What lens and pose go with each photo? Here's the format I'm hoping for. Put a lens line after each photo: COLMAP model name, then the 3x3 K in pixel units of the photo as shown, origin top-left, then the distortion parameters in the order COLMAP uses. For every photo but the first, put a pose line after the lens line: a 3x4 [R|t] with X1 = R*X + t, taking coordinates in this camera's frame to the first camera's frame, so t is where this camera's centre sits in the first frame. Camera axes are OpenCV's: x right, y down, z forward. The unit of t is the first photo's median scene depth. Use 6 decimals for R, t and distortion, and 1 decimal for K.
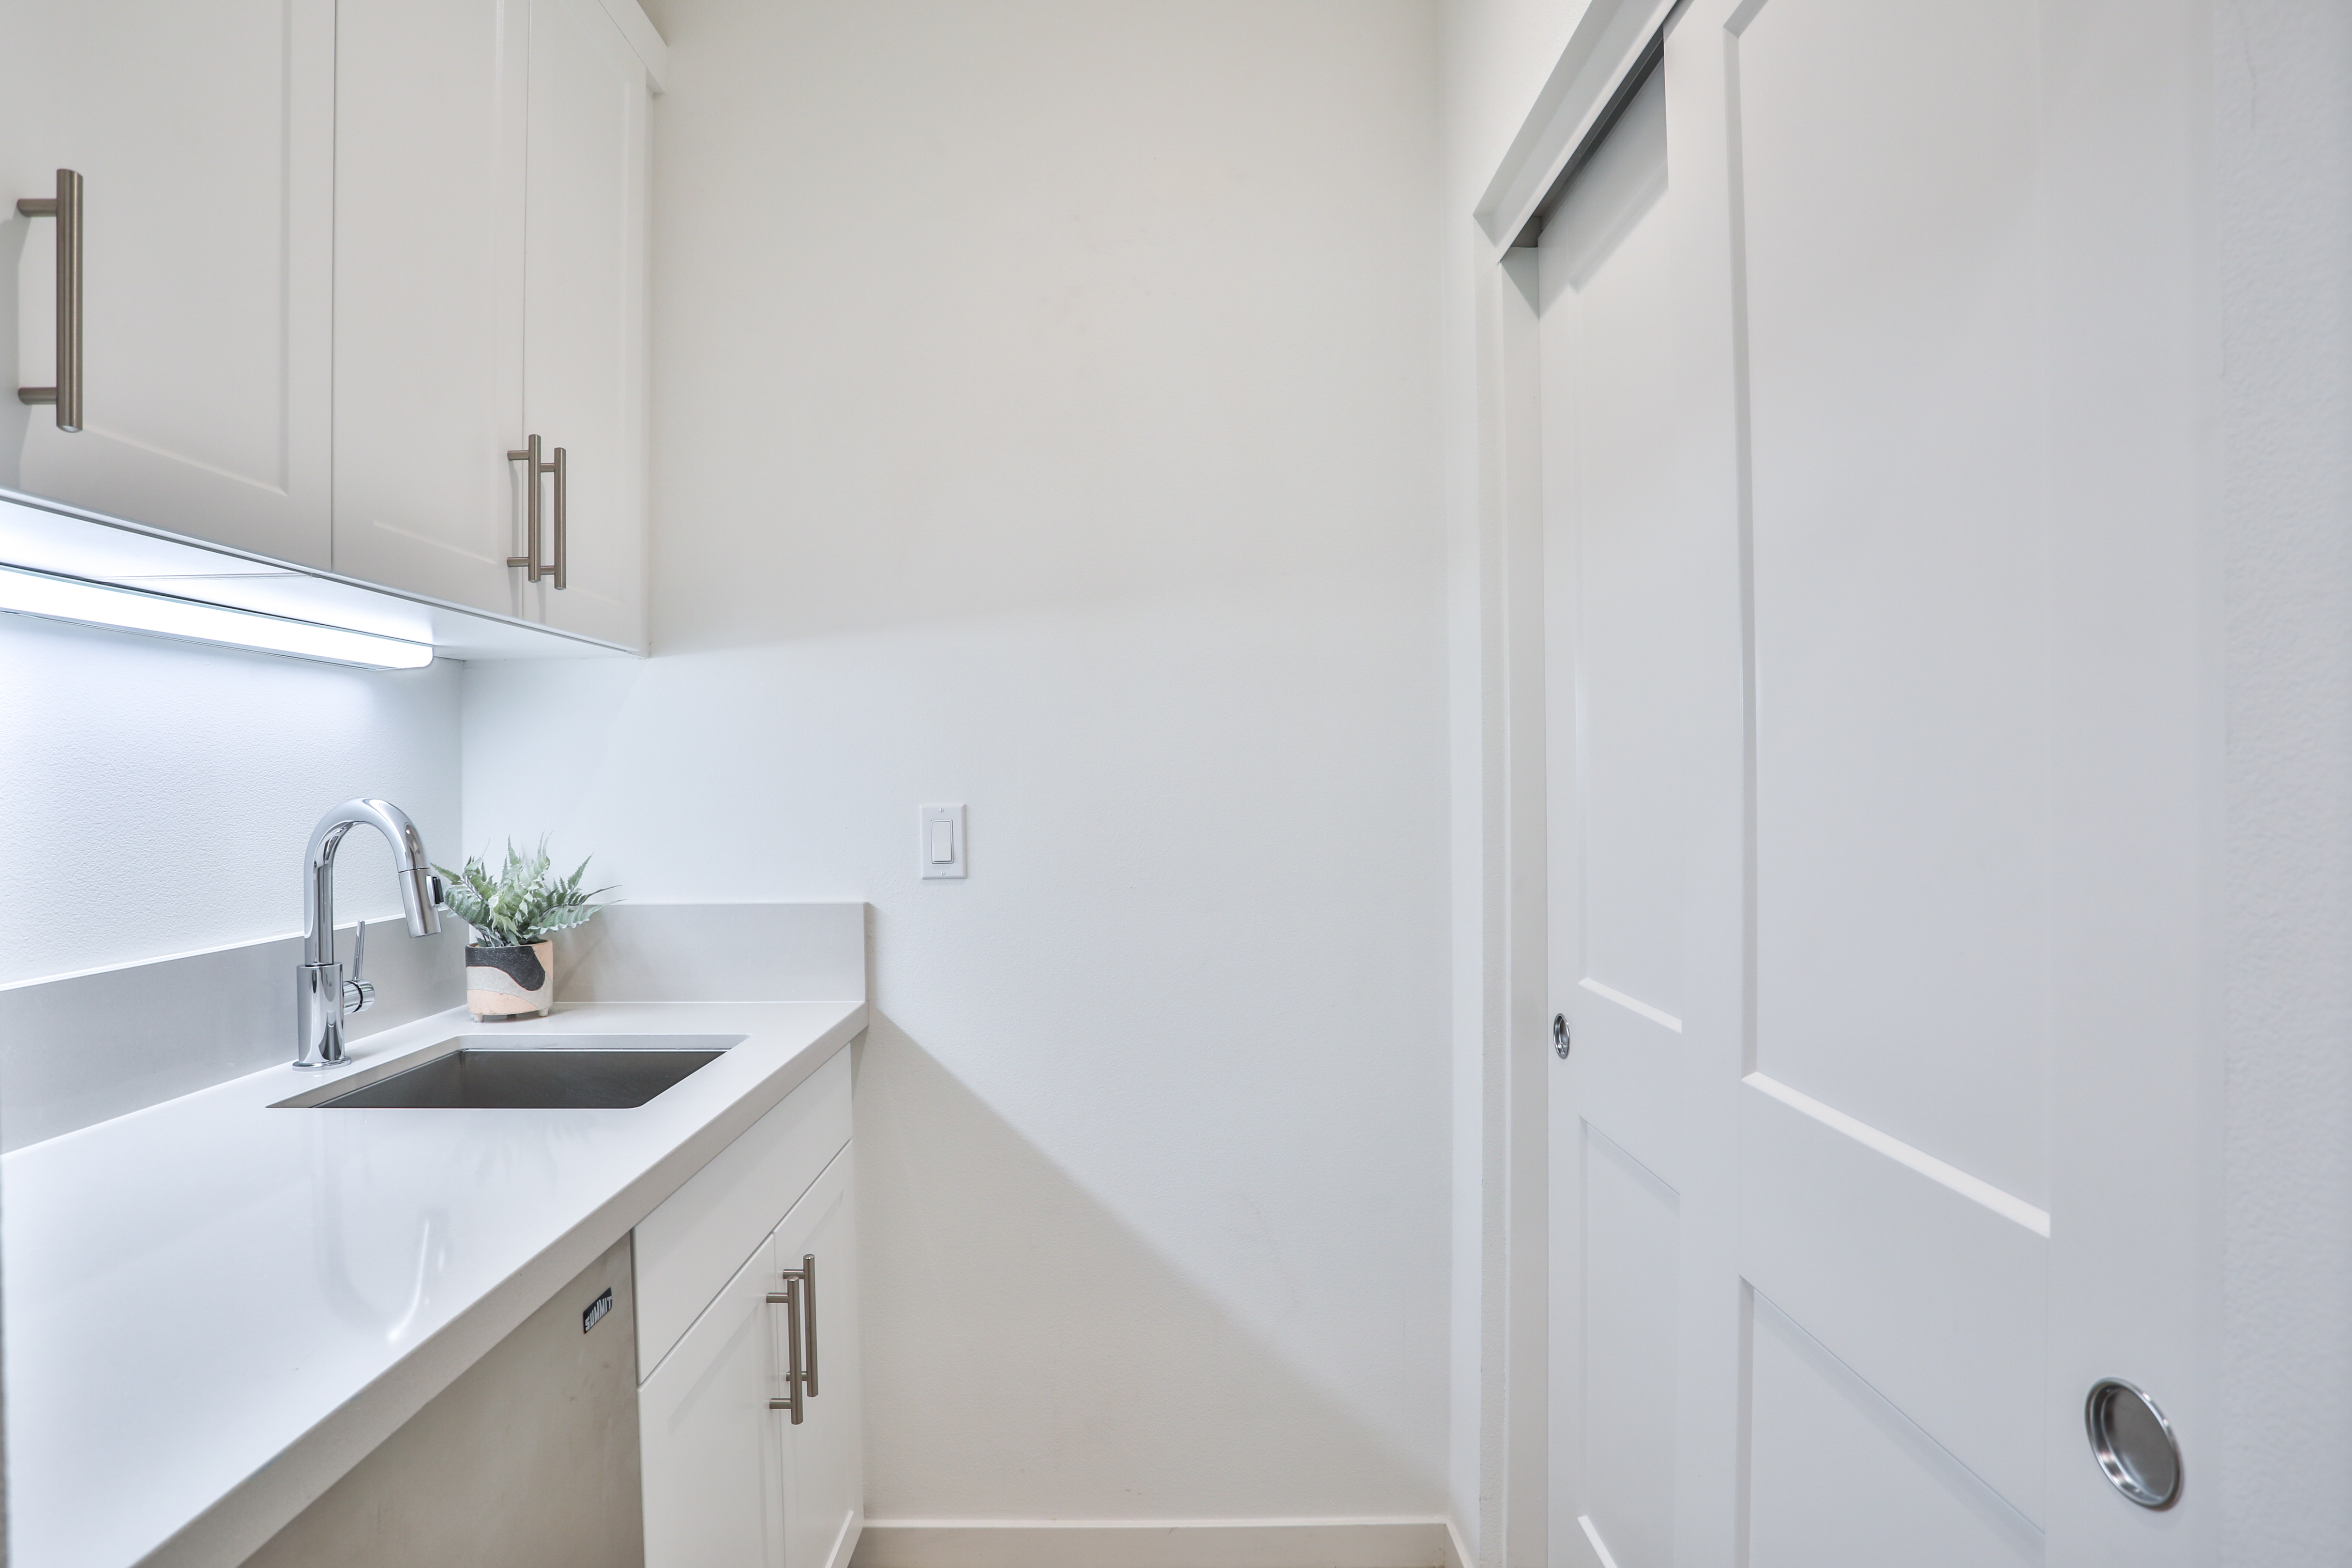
lens RADIAL K [[1213.6, 0, 1156.0], [0, 1213.6, 785.9], [0, 0, 1]] dist [-0.077481, 0.034909]
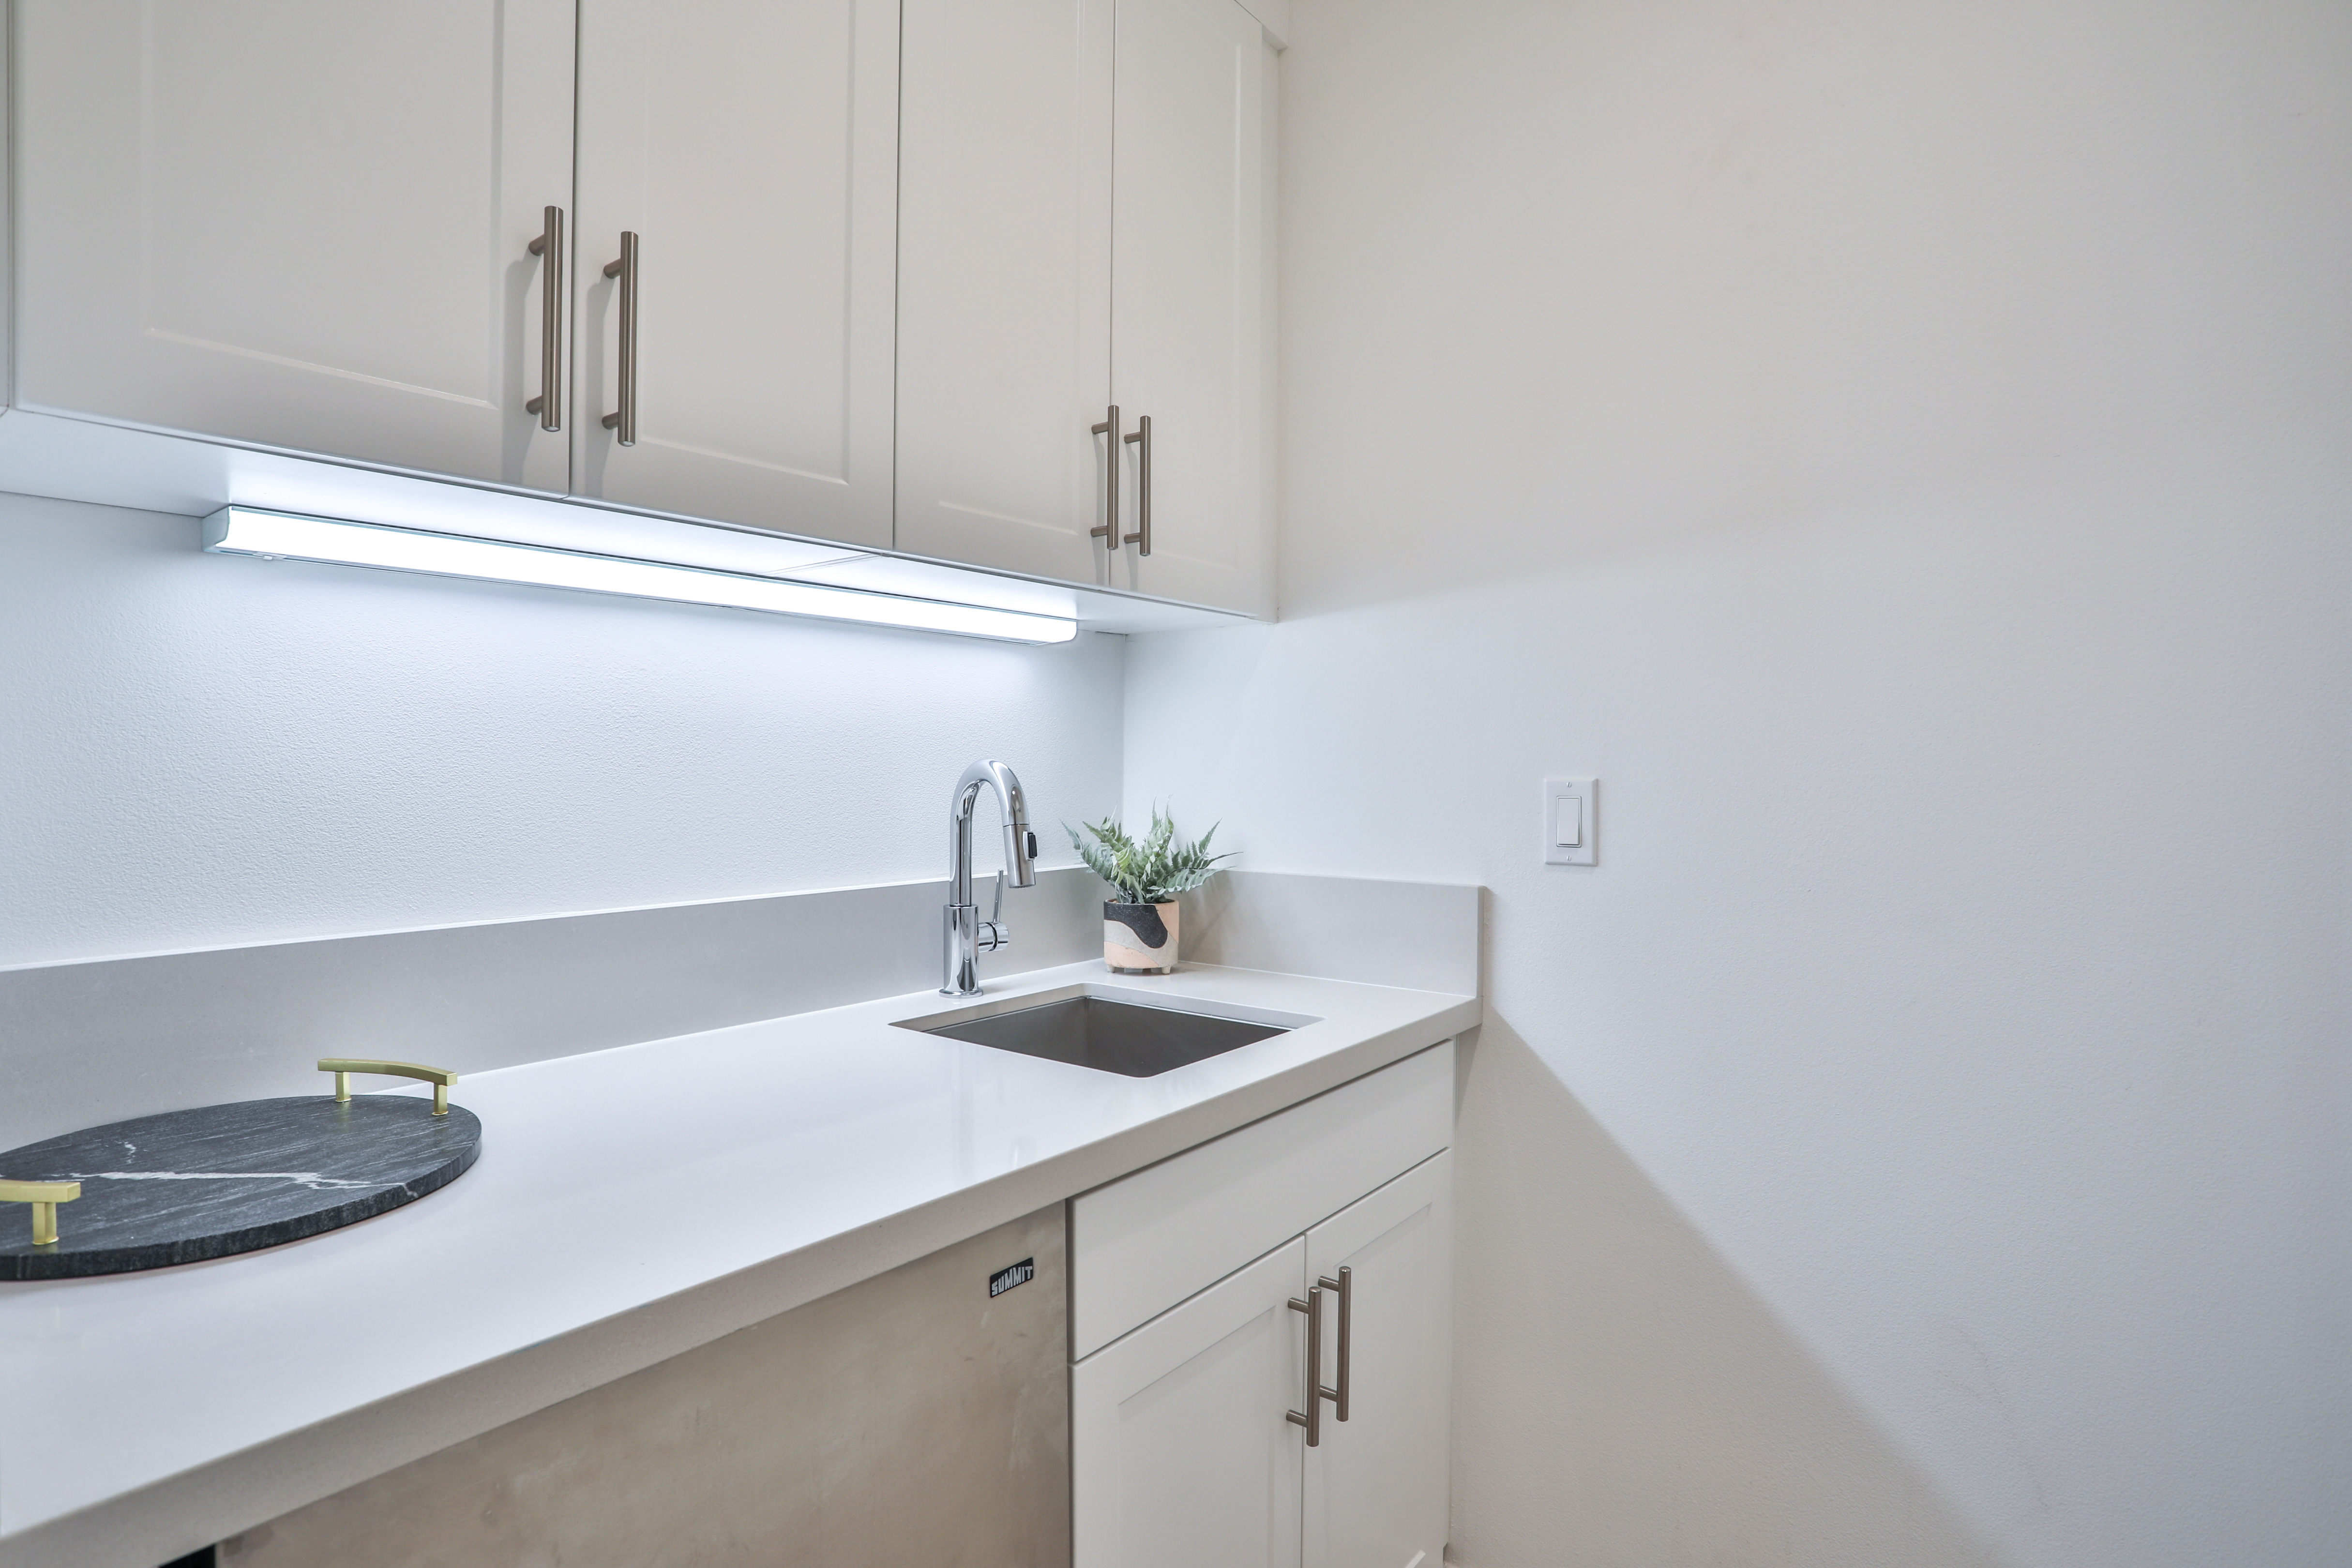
lens RADIAL K [[1213.6, 0, 1156.0], [0, 1213.6, 785.9], [0, 0, 1]] dist [-0.077481, 0.034909]
pose [[0.790011, 0.024515, -0.612602, 0.130232], [-0.014299, 0.999665, 0.021564, 0.007672], [0.612925, -0.008276, 0.790097, 0.171860]]
